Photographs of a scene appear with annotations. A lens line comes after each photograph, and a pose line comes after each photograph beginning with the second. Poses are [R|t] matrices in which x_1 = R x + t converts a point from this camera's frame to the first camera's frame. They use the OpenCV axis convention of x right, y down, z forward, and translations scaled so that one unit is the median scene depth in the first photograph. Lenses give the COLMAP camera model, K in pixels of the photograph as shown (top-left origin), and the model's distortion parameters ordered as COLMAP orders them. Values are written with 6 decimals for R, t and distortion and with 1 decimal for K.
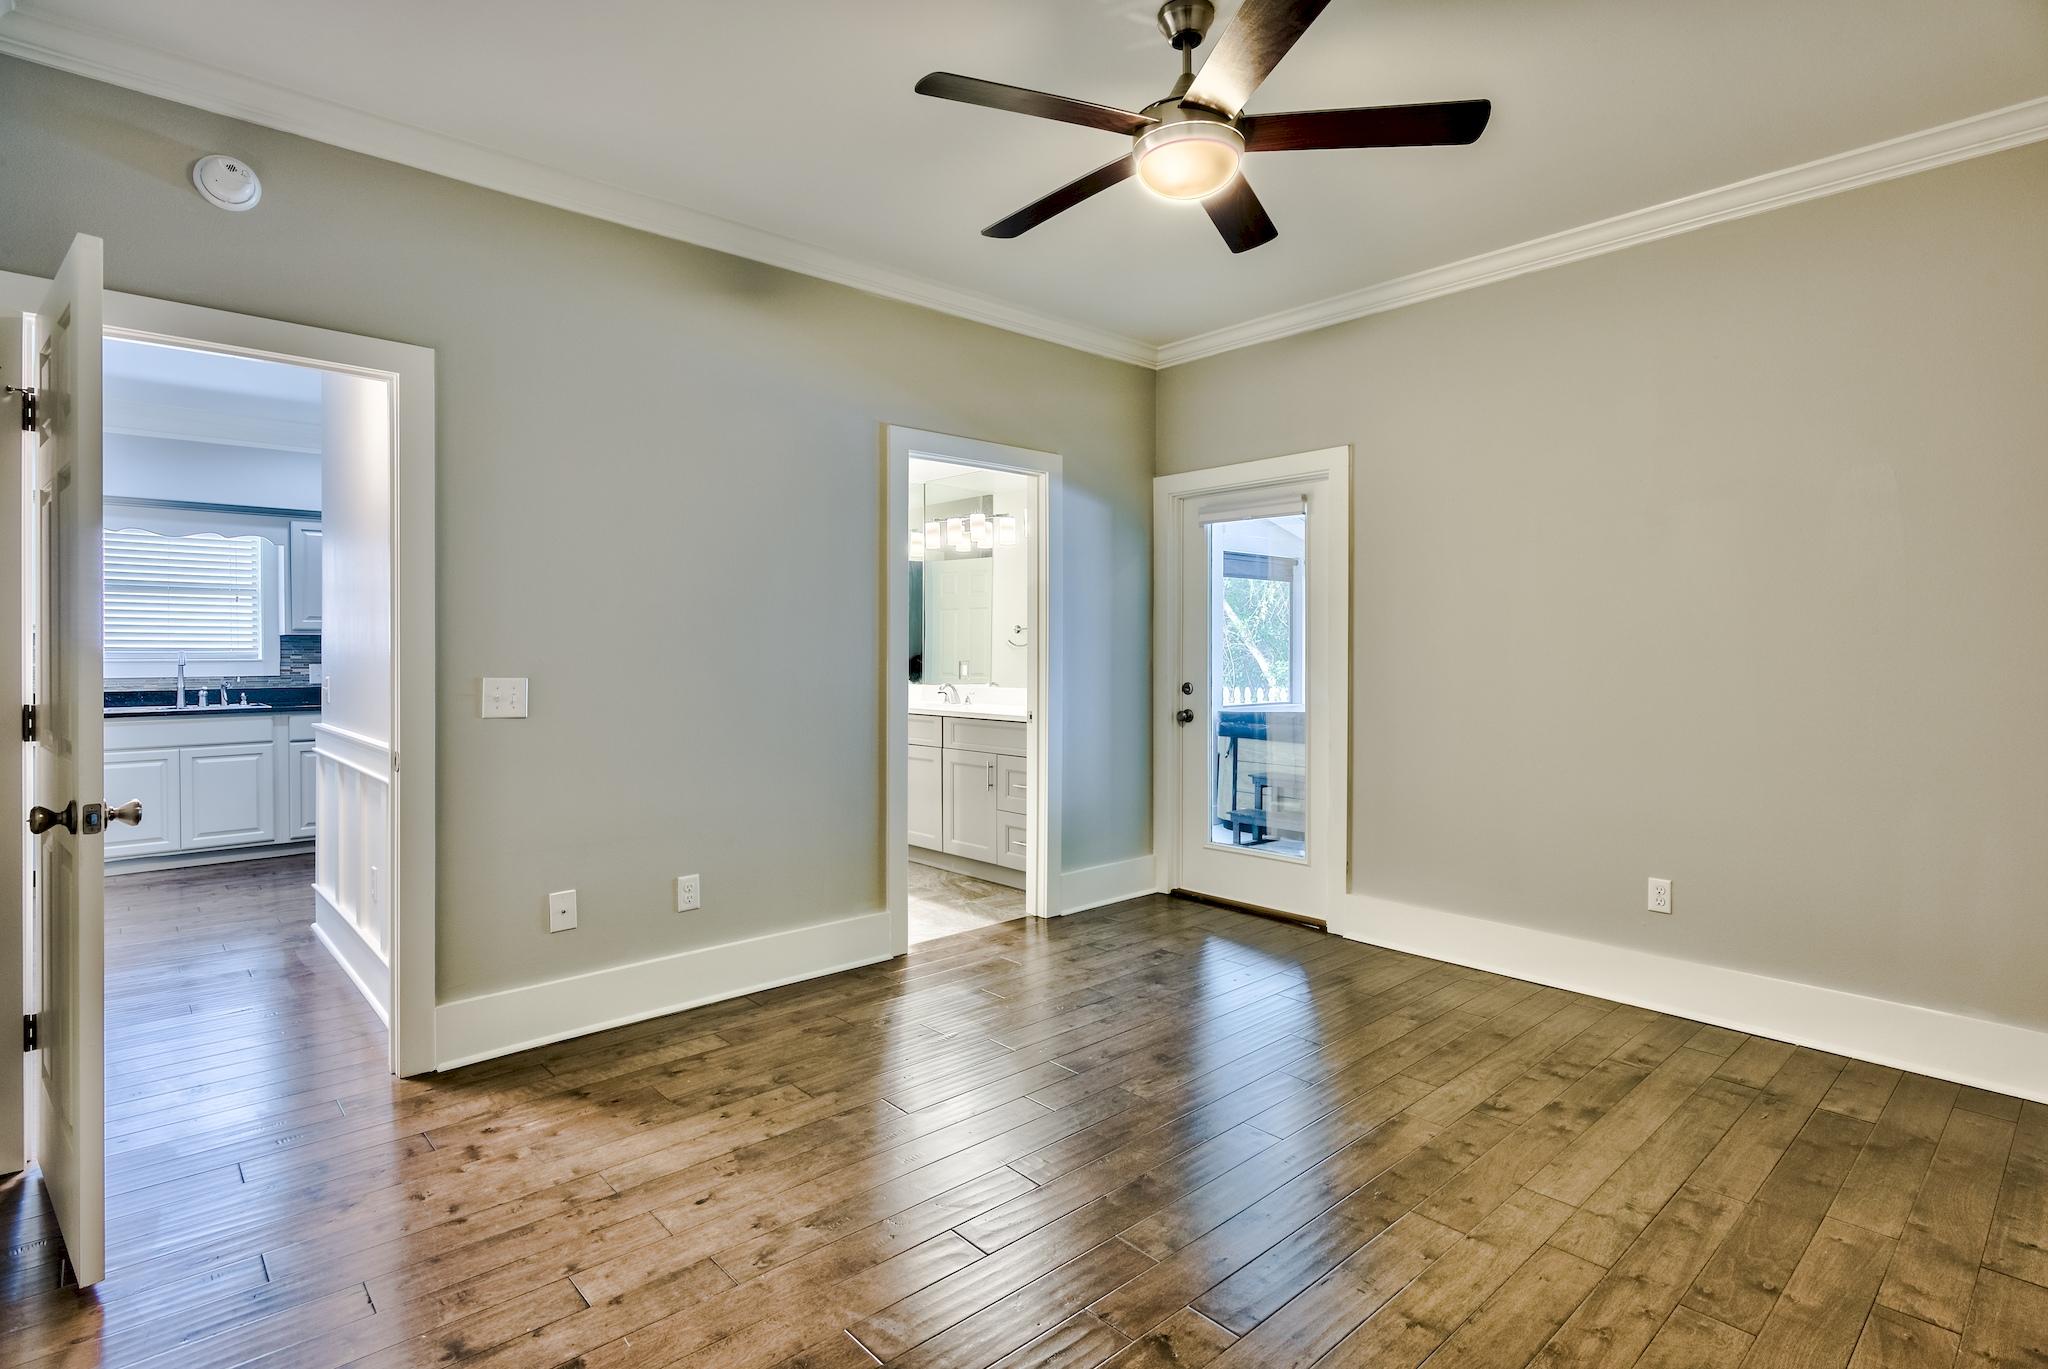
lens RADIAL K [[1015.0, 0, 1002.1], [0, 1015.0, 662.0], [0, 0, 1]] dist [-0.001611, -0.000885]
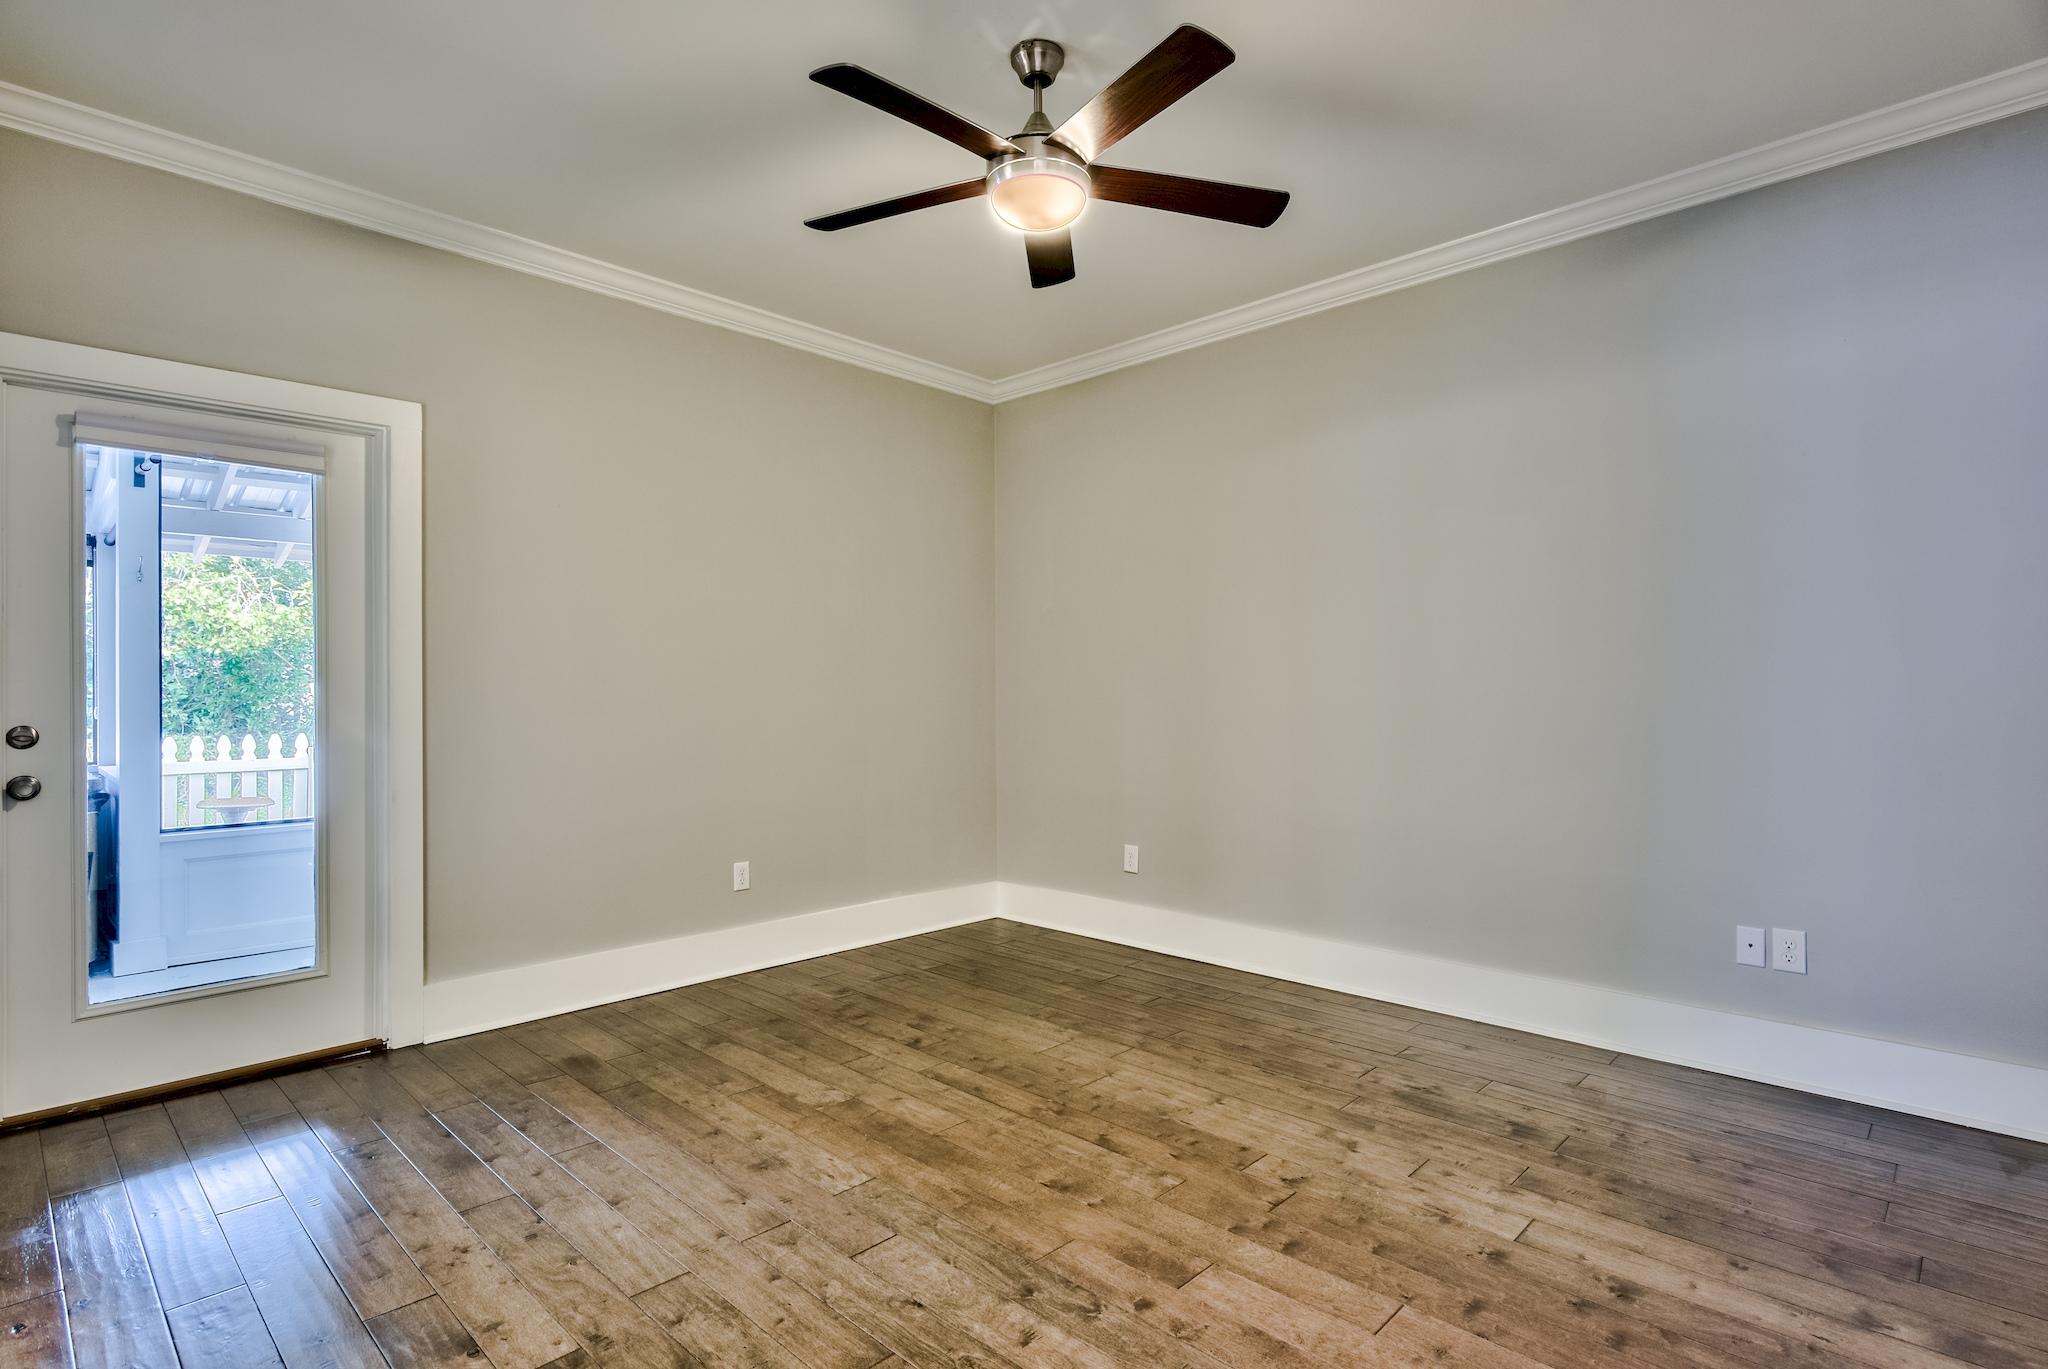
lens RADIAL K [[1023.1, 0, 1055.9], [0, 1023.1, 673.6], [0, 0, 1]] dist [-0.001243, 0.000110]
pose [[-0.094879, 0.014202, 0.995387, -0.673722], [0.016767, 0.999779, -0.012666, 0.013283], [-0.995348, 0.015487, -0.095096, 0.834711]]
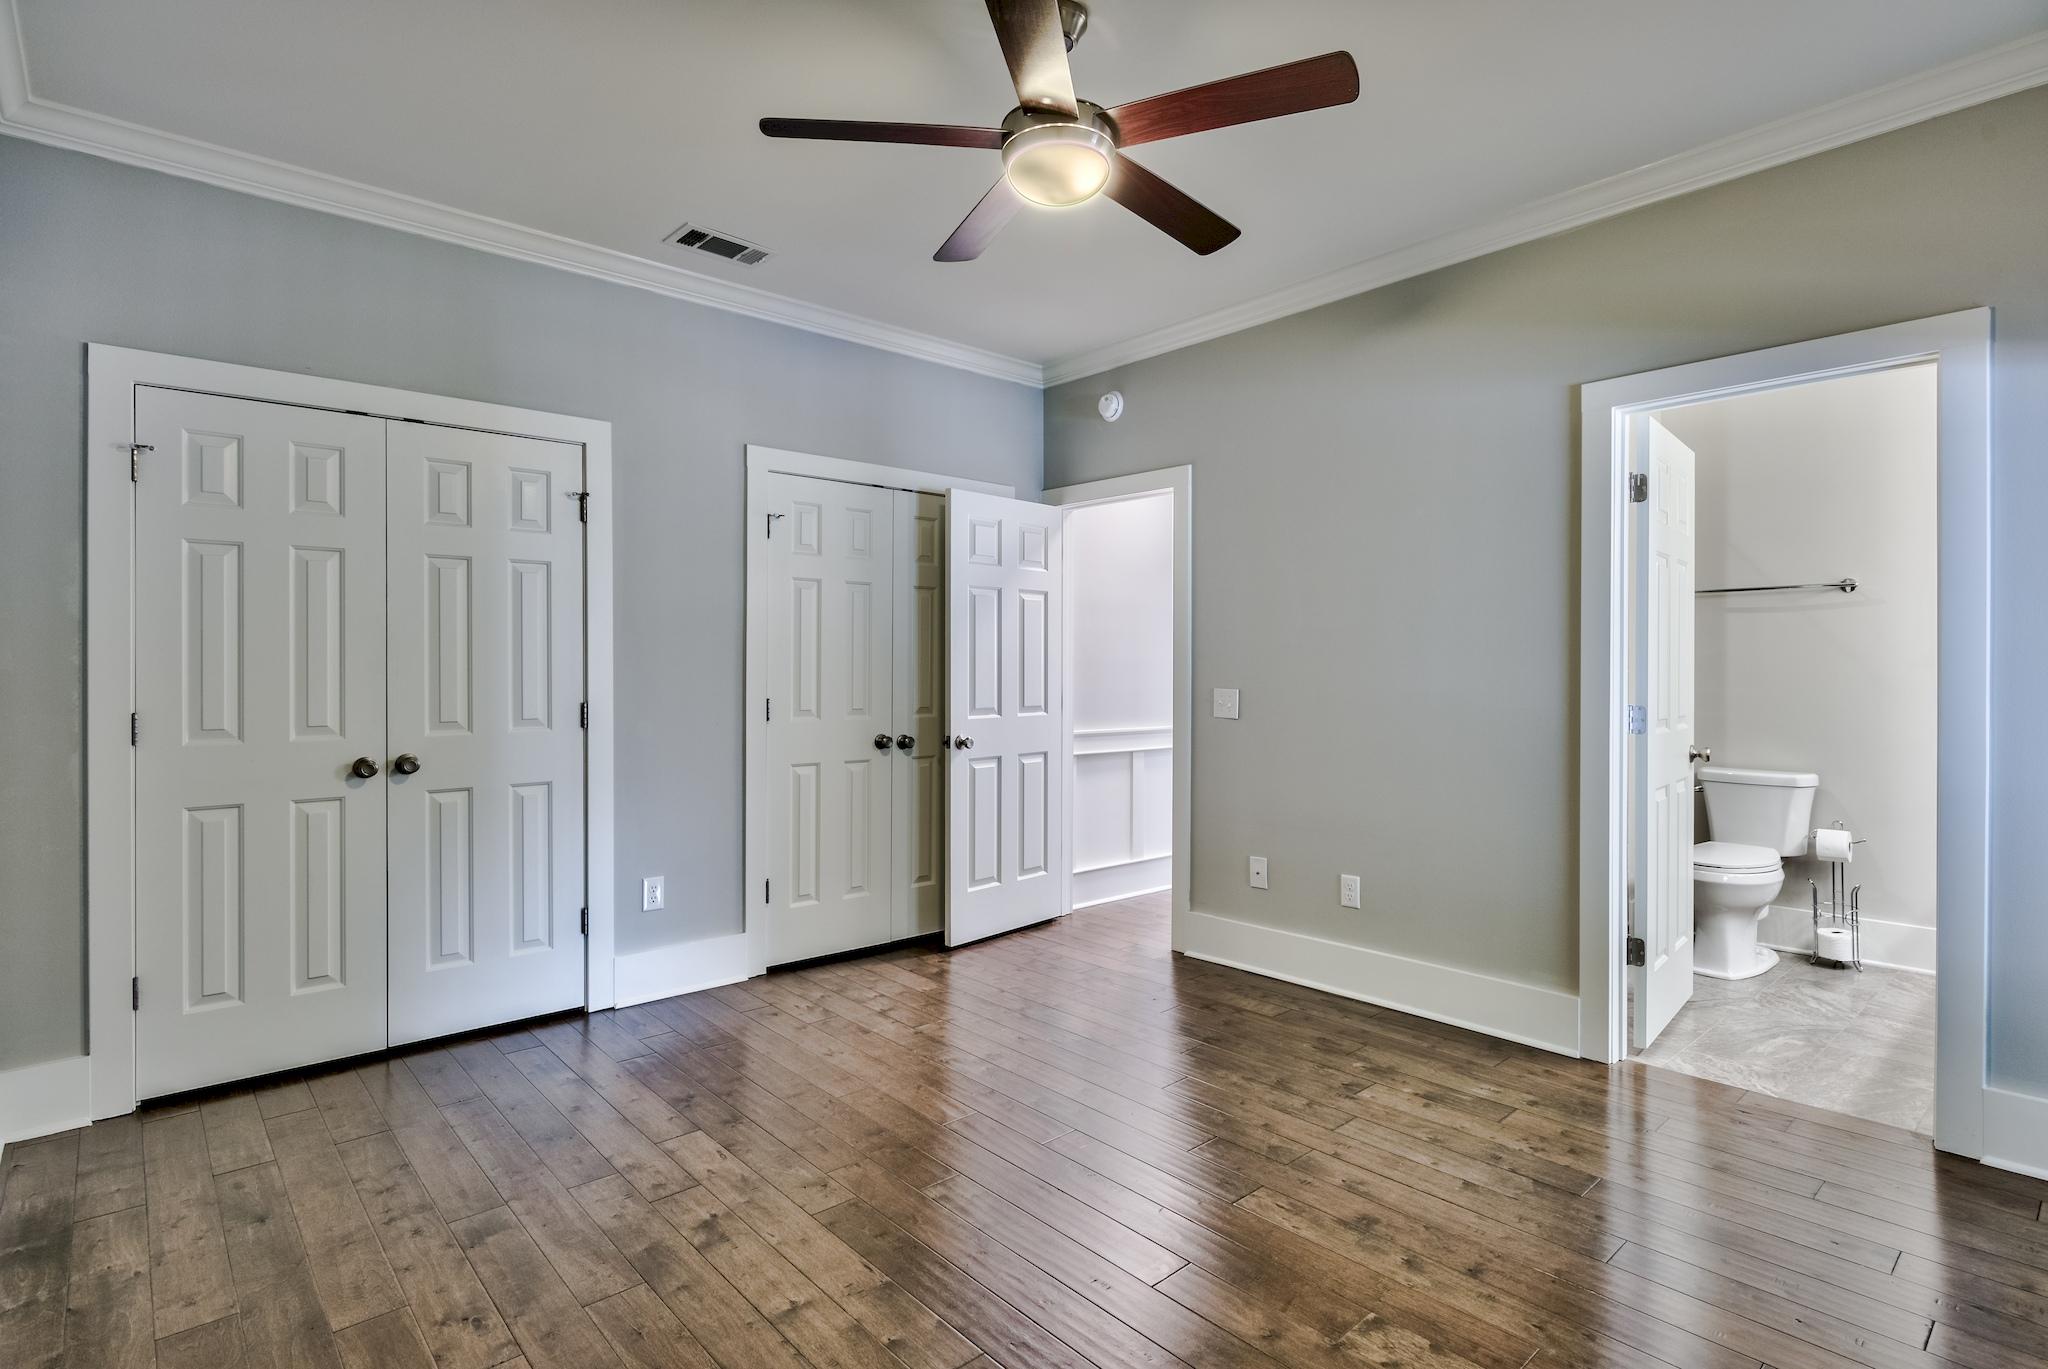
lens RADIAL K [[1023.1, 0, 1055.9], [0, 1023.1, 673.6], [0, 0, 1]] dist [-0.001243, 0.000110]
pose [[0.017784, 0.004300, -0.999833, 0.892023], [-0.010457, 0.999937, 0.004115, -0.008666], [0.999787, 0.010382, 0.017828, 0.753737]]
